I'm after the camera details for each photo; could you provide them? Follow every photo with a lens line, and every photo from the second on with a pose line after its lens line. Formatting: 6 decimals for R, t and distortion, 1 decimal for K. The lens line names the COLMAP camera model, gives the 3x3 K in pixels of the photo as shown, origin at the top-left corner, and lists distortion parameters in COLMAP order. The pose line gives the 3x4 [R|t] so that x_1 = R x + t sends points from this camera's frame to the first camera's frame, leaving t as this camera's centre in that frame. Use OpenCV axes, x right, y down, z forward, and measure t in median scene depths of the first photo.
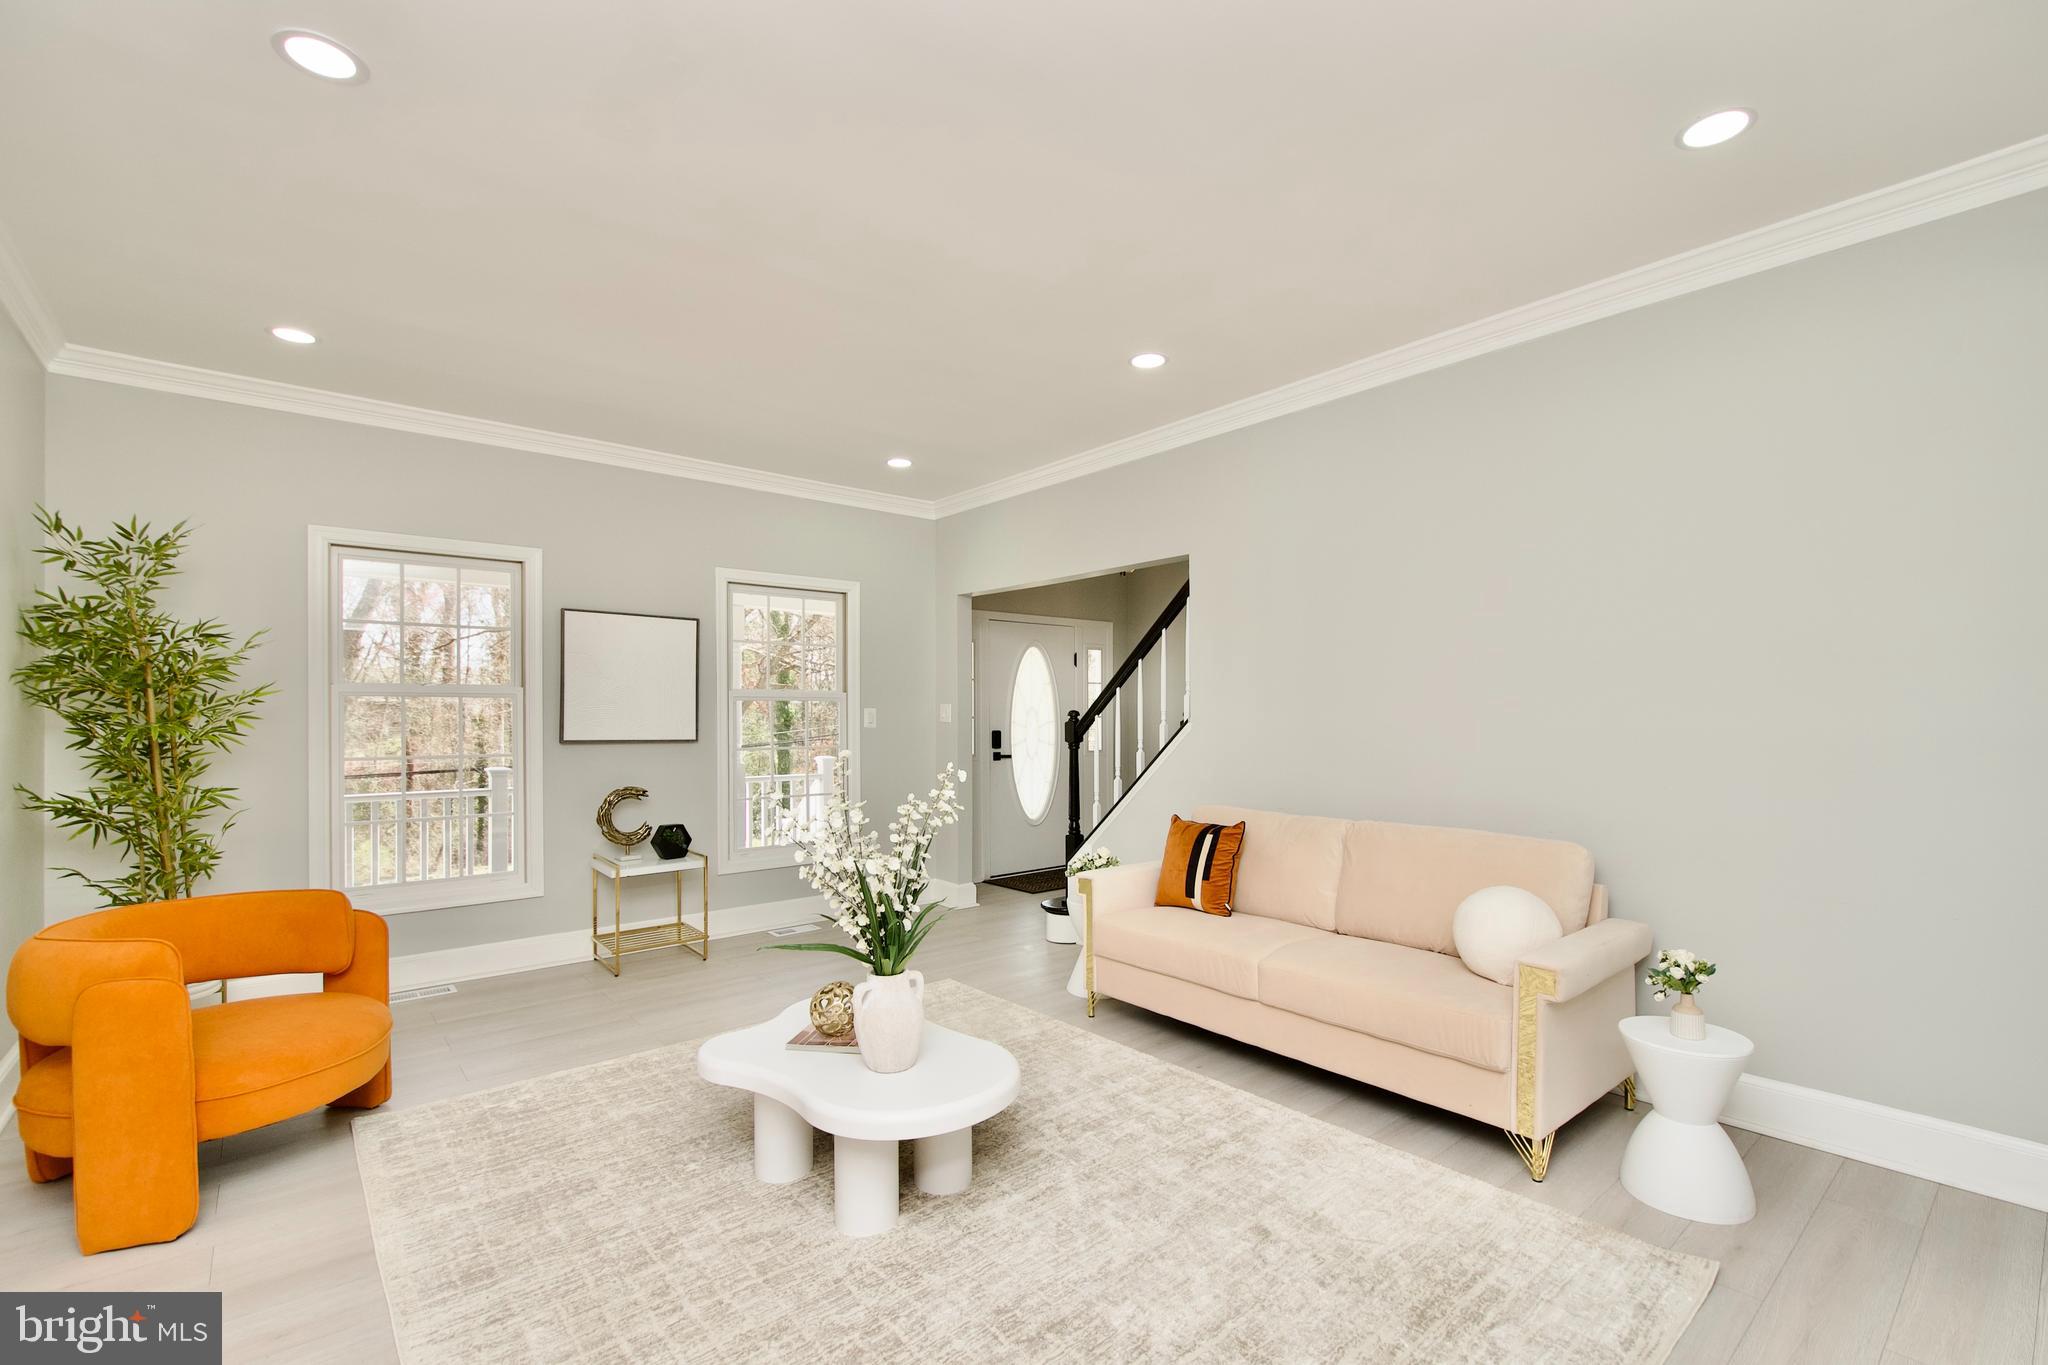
lens RADIAL K [[899.7, 0, 1041.7], [0, 899.7, 712.6], [0, 0, 1]] dist [0.006738, -0.004571]
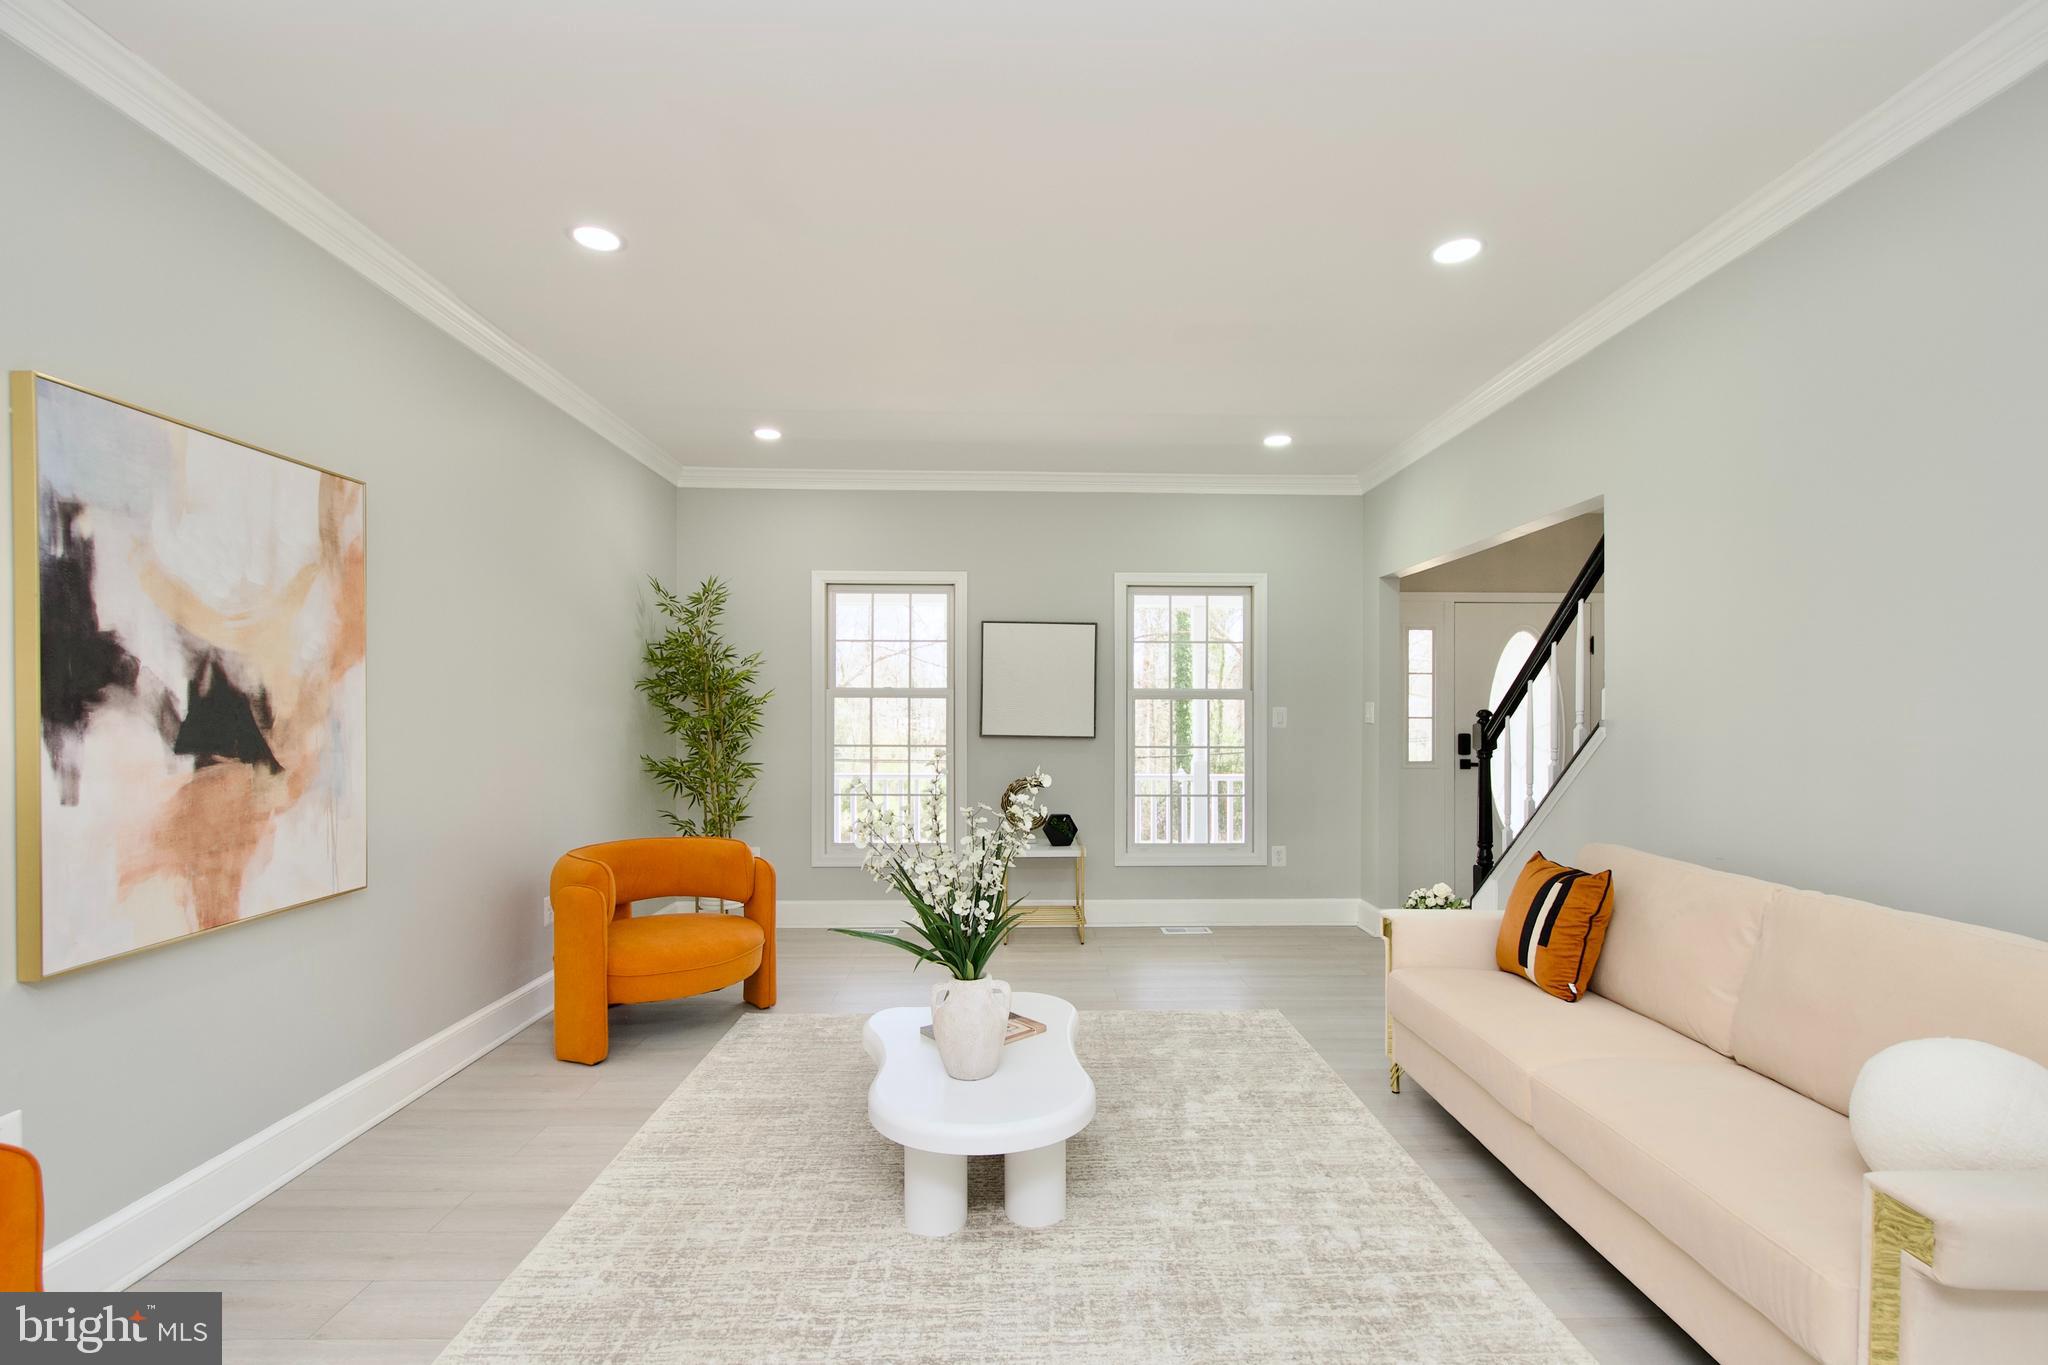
lens RADIAL K [[899.7, 0, 1029.6], [0, 899.7, 703.0], [0, 0, 1]] dist [0.006738, -0.004571]
pose [[0.777160, -0.001656, -0.629300, 0.316414], [-0.004024, 0.999963, -0.007601, -0.001157], [0.629290, 0.008439, 0.777125, 0.175432]]
